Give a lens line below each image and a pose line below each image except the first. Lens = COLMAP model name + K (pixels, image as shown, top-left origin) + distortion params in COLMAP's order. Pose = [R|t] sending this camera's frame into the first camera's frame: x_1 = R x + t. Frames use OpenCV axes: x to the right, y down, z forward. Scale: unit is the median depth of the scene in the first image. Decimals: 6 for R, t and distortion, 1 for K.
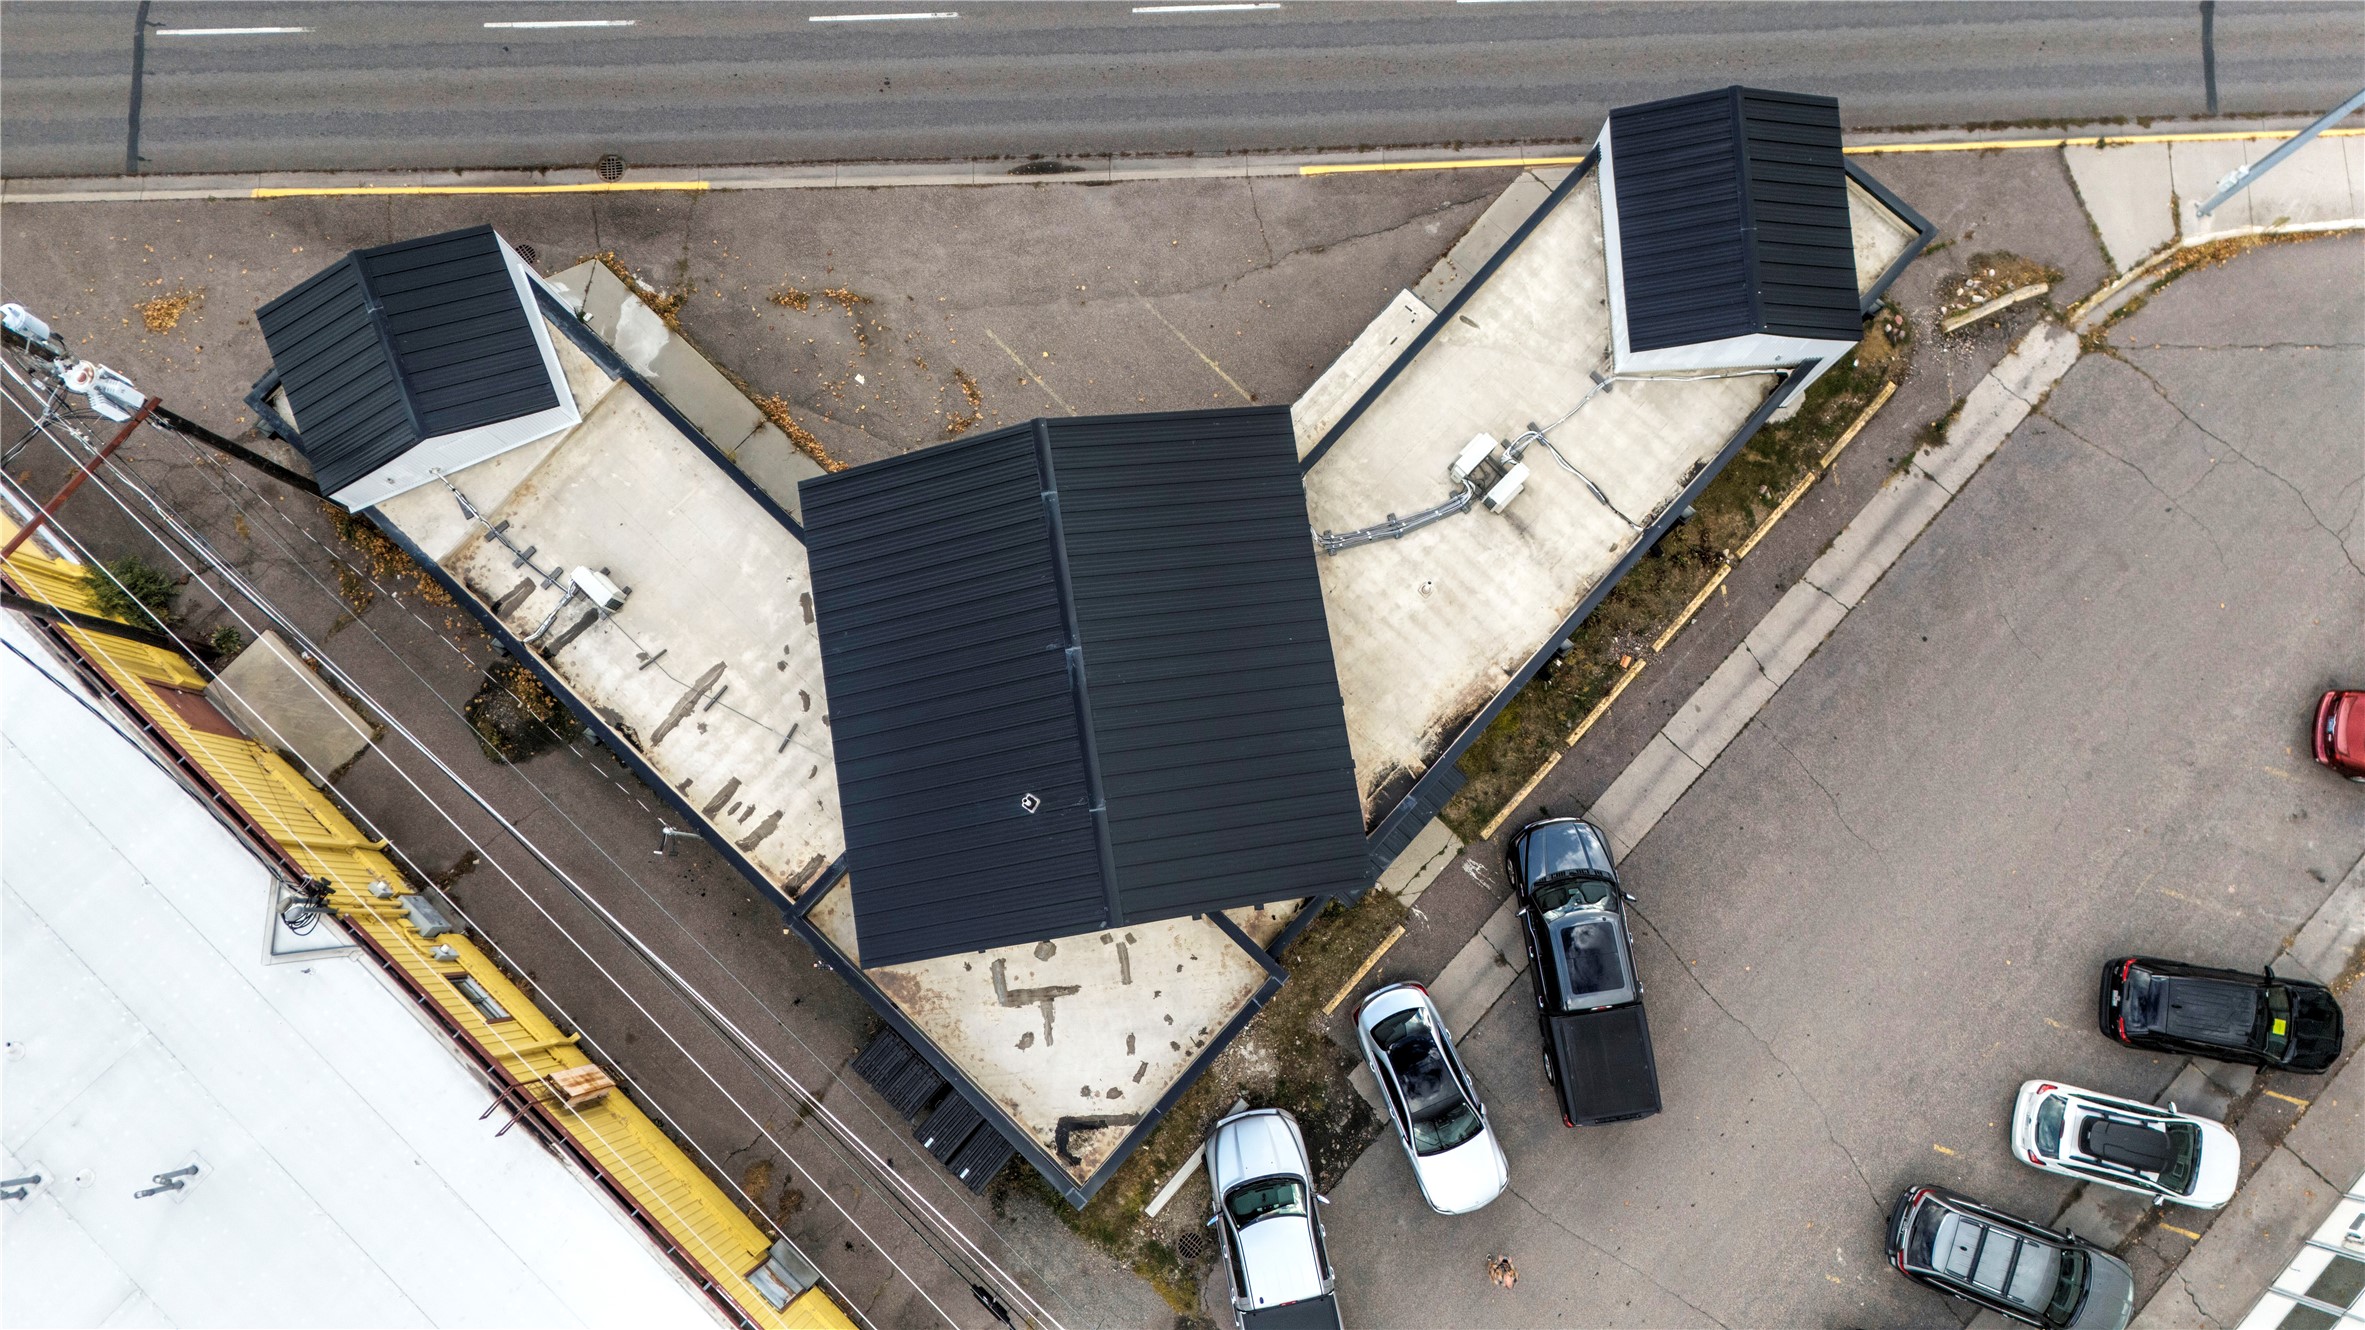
lens RADIAL K [[1725.3, 0, 1173.4], [0, 1725.3, 669.3], [0, 0, 1]] dist [0.100515, -0.122482]
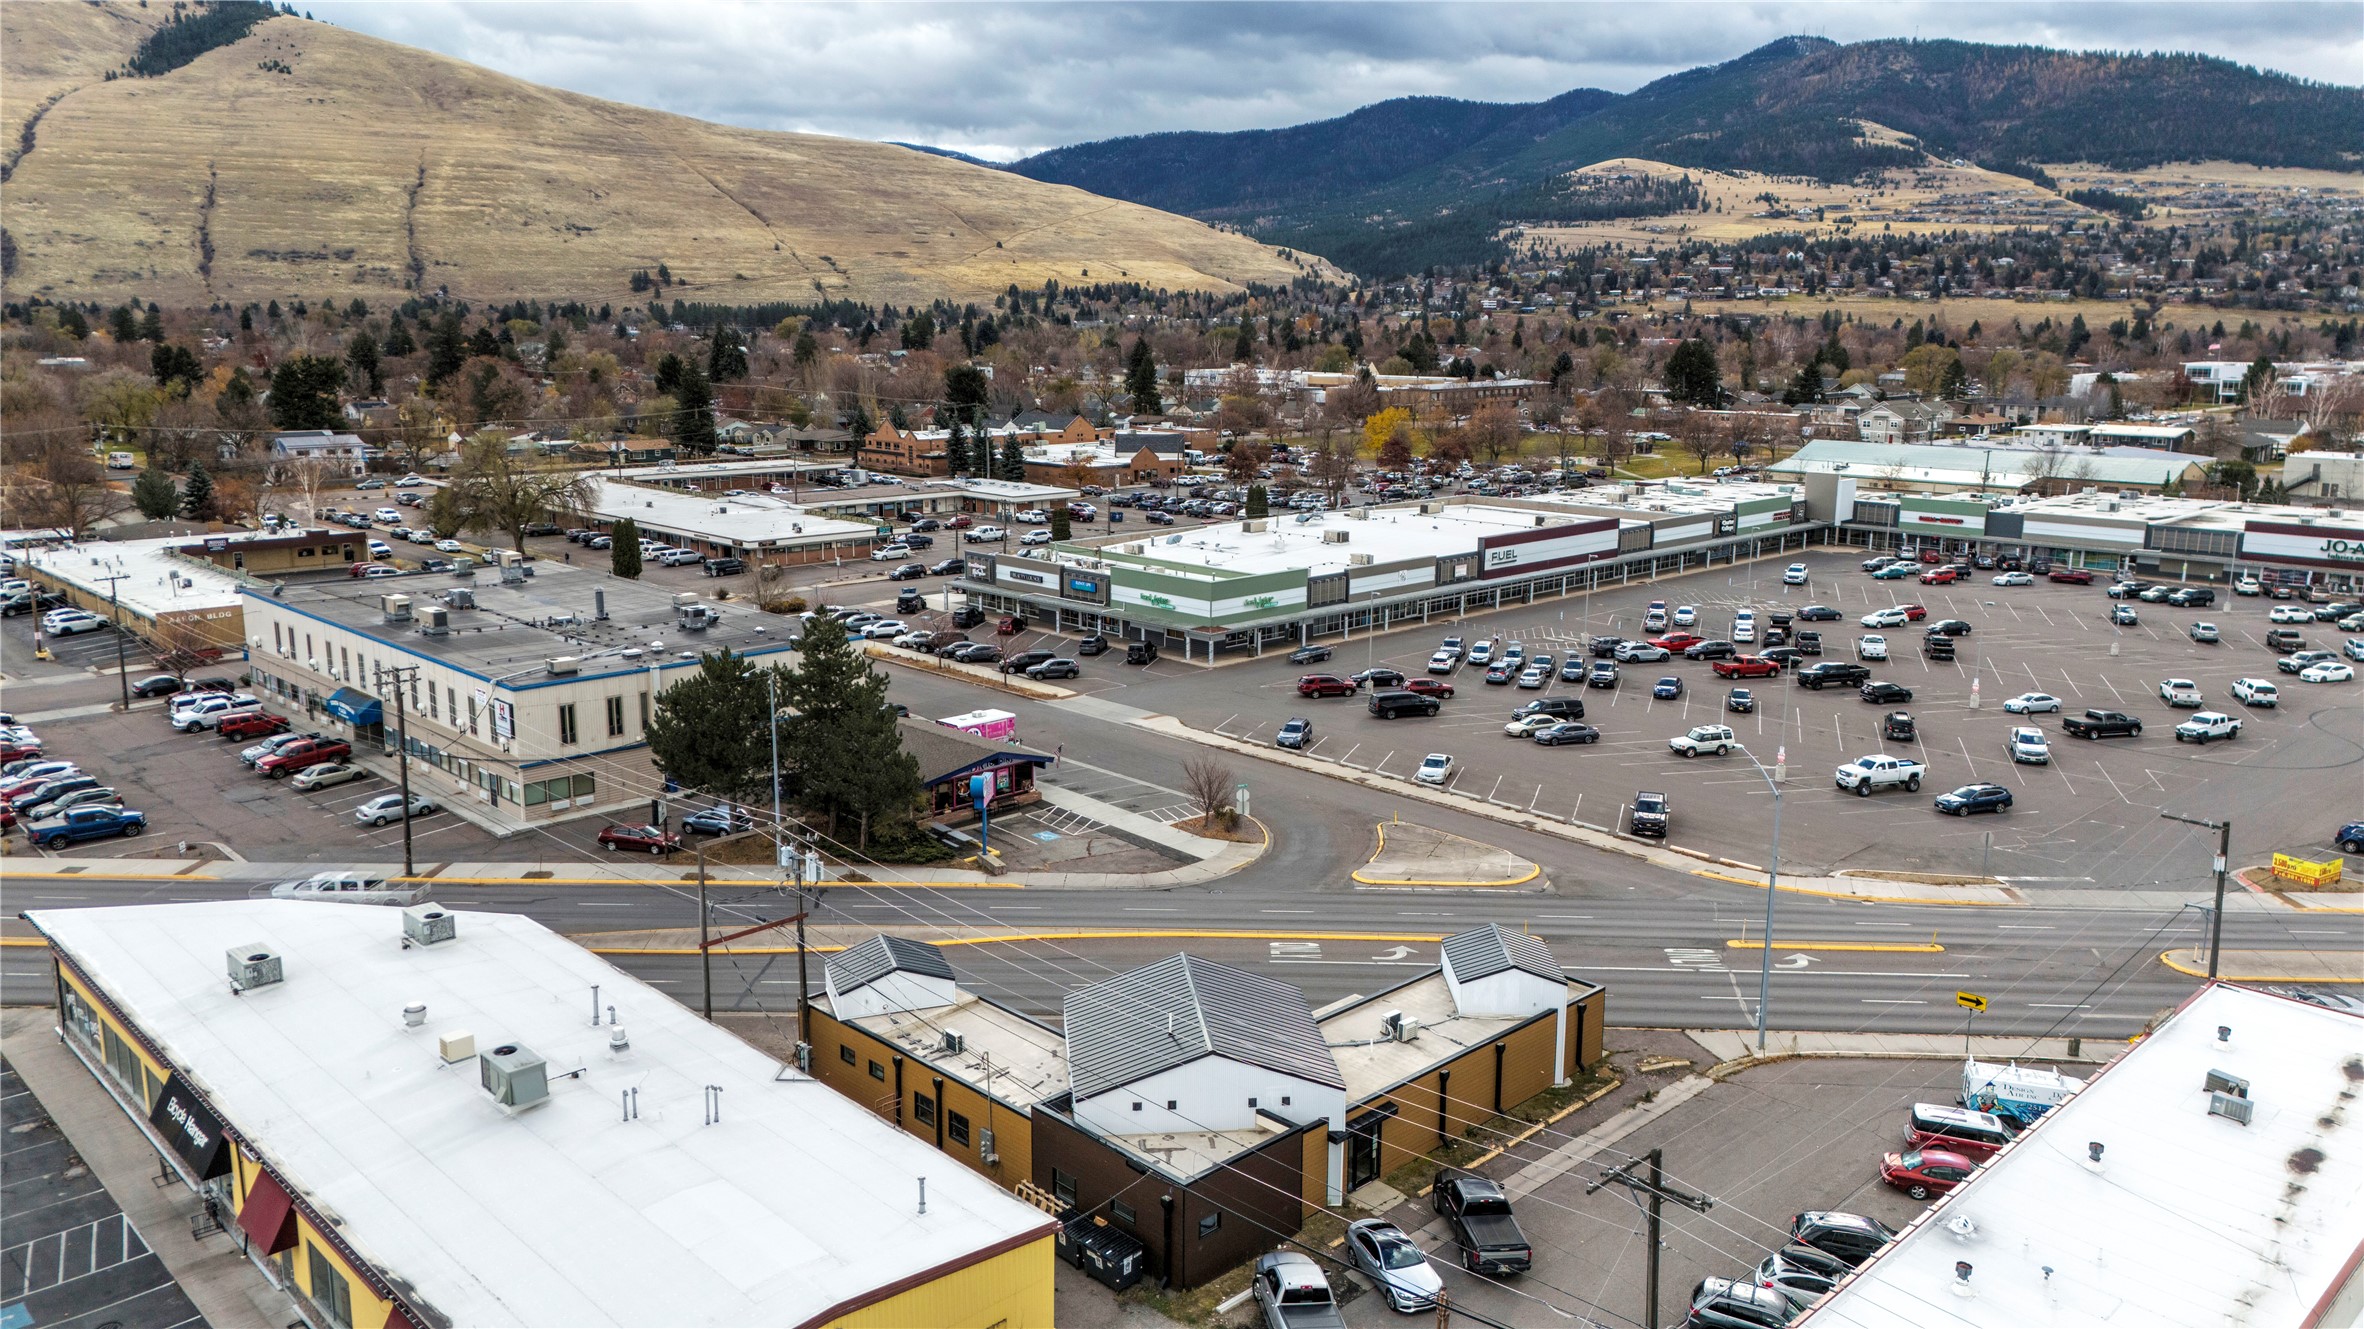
lens RADIAL K [[1722.2, 0, 1176.5], [0, 1722.2, 661.4], [0, 0, 1]] dist [0.135727, -0.179350]
pose [[0.998165, 0.029747, -0.052749, 0.013568], [-0.059681, 0.335510, -0.940144, 1.485782], [-0.010268, 0.941567, 0.336669, -0.076414]]
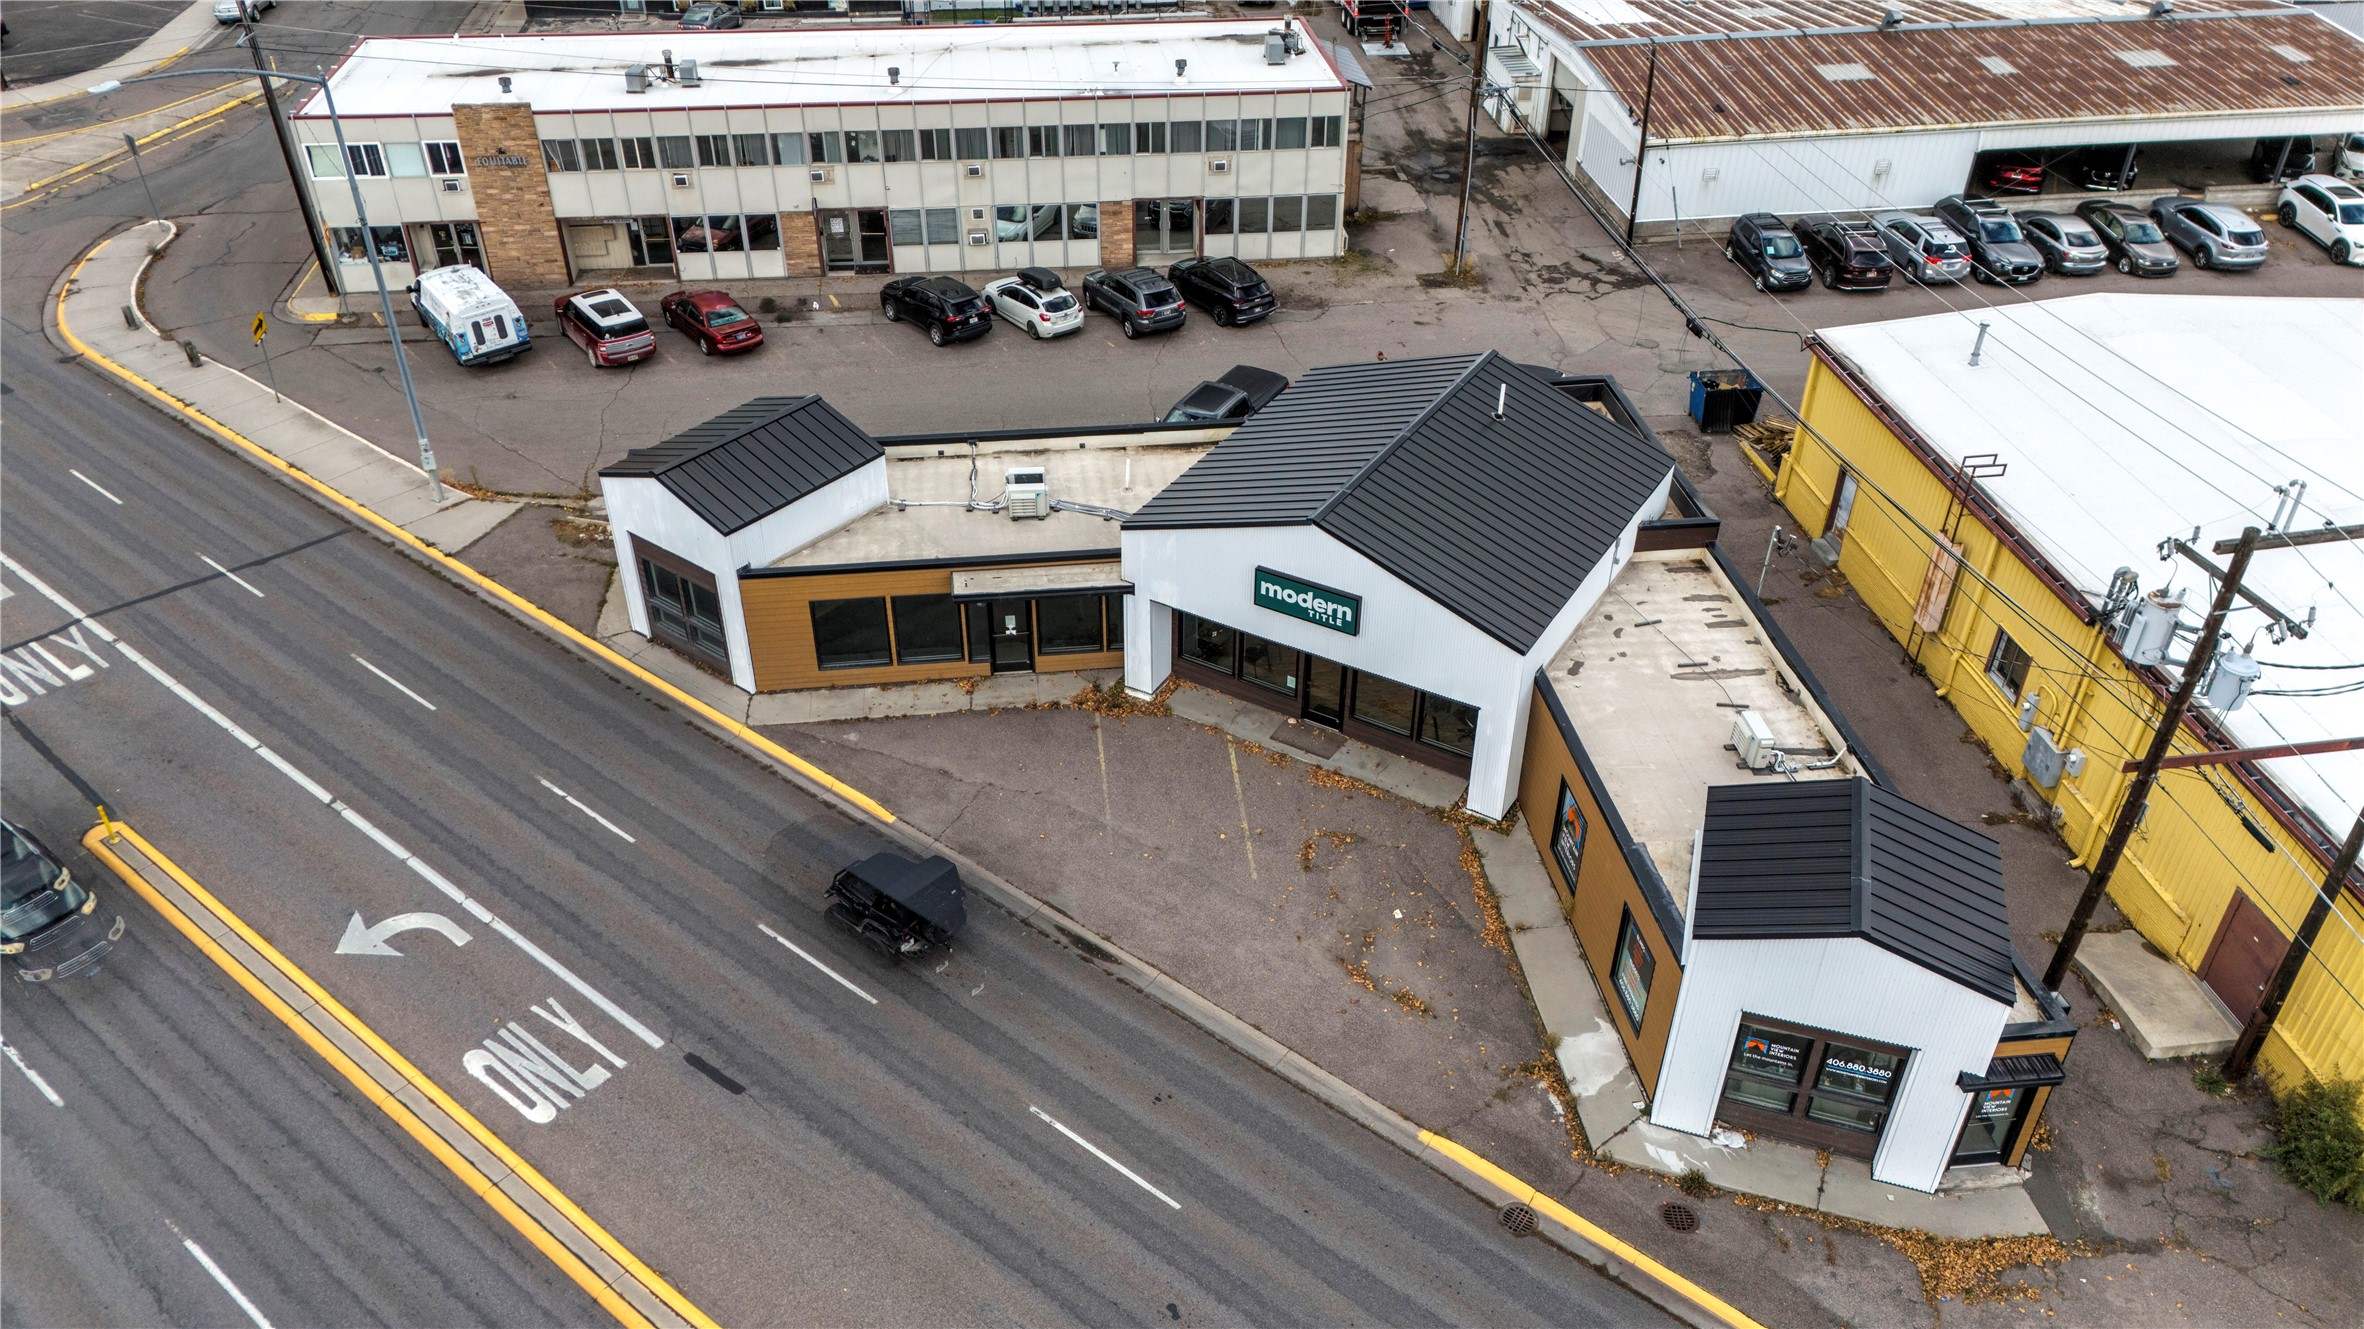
lens RADIAL K [[1724.5, 0, 1172.9], [0, 1724.5, 668.8], [0, 0, 1]] dist [0.100515, -0.122482]
pose [[-0.762699, -0.364072, 0.534549, -0.524327], [0.640580, -0.311307, 0.701958, -0.832504], [-0.089155, 0.877804, 0.470651, 0.466993]]
